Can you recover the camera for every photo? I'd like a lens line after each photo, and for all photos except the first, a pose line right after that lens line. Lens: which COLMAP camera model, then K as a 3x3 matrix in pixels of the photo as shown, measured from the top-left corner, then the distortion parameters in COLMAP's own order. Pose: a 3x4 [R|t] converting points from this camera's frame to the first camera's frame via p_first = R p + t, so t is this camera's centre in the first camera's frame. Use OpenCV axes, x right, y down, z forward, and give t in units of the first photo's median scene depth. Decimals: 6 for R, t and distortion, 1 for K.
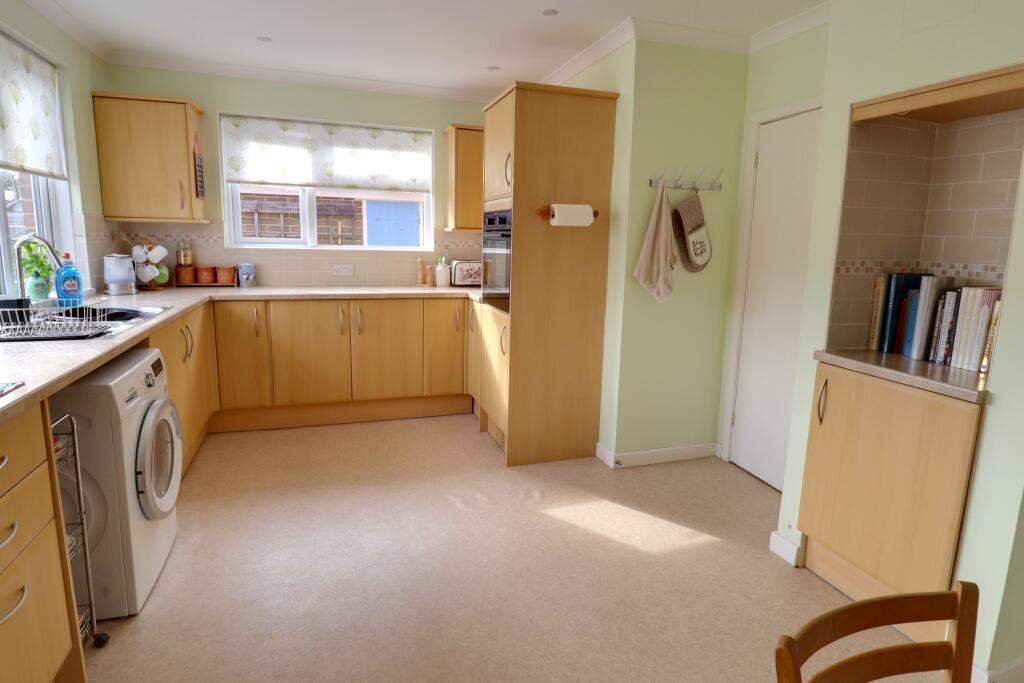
lens RADIAL K [[561.4, 0, 526.5], [0, 561.4, 334.6], [0, 0, 1]] dist [0.002031, -0.015158]
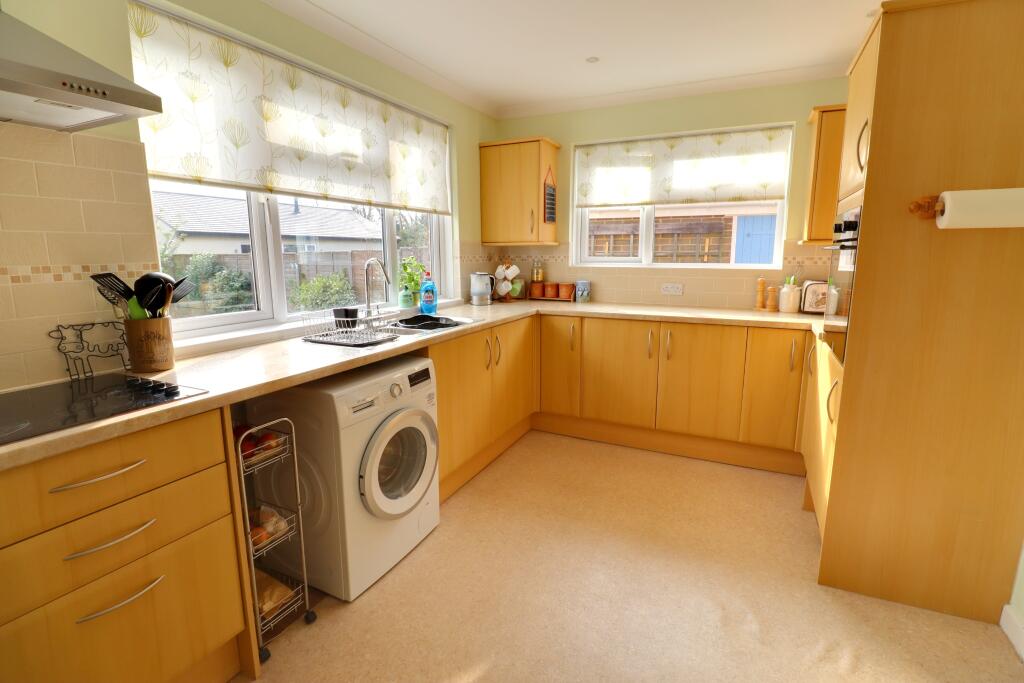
lens RADIAL K [[475.7, 0, 522.0], [0, 475.7, 333.9], [0, 0, 1]] dist [0.003168, -0.013525]
pose [[0.710726, 0.094334, -0.697115, 0.071864], [-0.099988, 0.994453, 0.032629, -0.044136], [0.696326, 0.046513, 0.716216, 0.270424]]
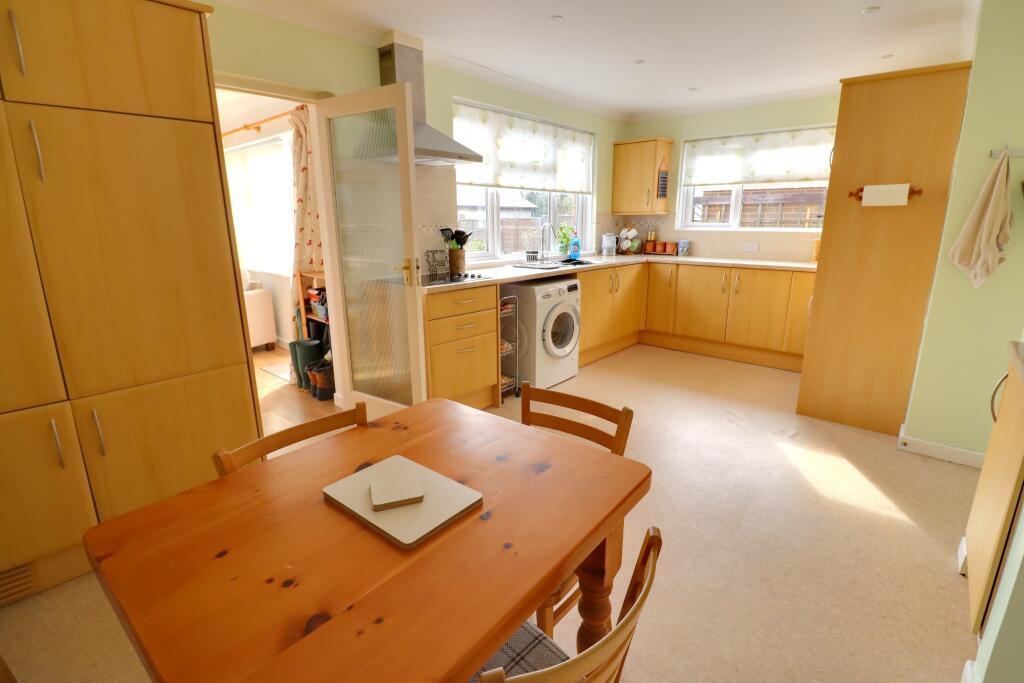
lens RADIAL K [[475.7, 0, 522.0], [0, 475.7, 333.9], [0, 0, 1]] dist [0.003168, -0.013525]
pose [[0.499345, 0.177576, -0.848010, 0.426127], [-0.131609, 0.982959, 0.128337, 0.014095], [0.856349, 0.047521, 0.514207, -0.019119]]
